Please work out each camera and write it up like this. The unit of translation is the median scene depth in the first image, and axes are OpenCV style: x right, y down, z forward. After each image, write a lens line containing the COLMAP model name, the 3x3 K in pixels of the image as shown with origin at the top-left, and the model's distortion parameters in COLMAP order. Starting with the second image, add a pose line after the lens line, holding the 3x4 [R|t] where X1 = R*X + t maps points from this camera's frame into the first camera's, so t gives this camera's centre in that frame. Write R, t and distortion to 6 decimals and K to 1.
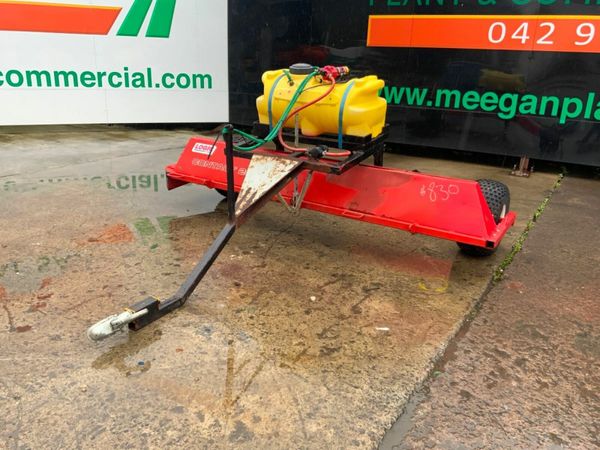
lens RADIAL K [[500.1, 0, 300.0], [0, 500.1, 225.0], [0, 0, 1]] dist [0.057523, -0.100747]
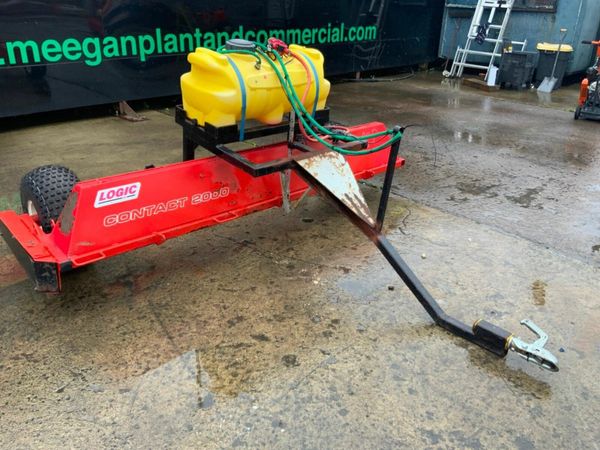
lens RADIAL K [[498.1, 0, 301.8], [0, 498.1, 226.1], [0, 0, 1]] dist [0.088657, -0.180236]
pose [[0.255628, -0.436261, 0.862746, -0.456351], [0.292137, 0.885535, 0.361226, -0.184204], [-0.921580, 0.159701, 0.353816, 0.390886]]
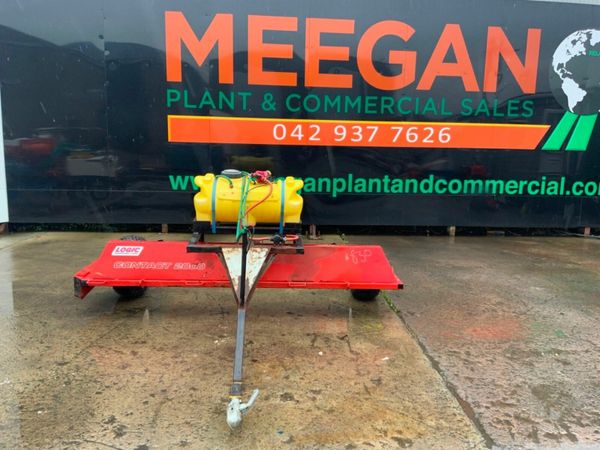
lens RADIAL K [[498.1, 0, 301.8], [0, 498.1, 226.1], [0, 0, 1]] dist [0.088657, -0.180236]
pose [[0.816597, -0.111712, 0.566295, -0.318864], [0.191948, 0.977812, -0.083898, -0.032126], [-0.544358, 0.177210, 0.819921, -0.027960]]
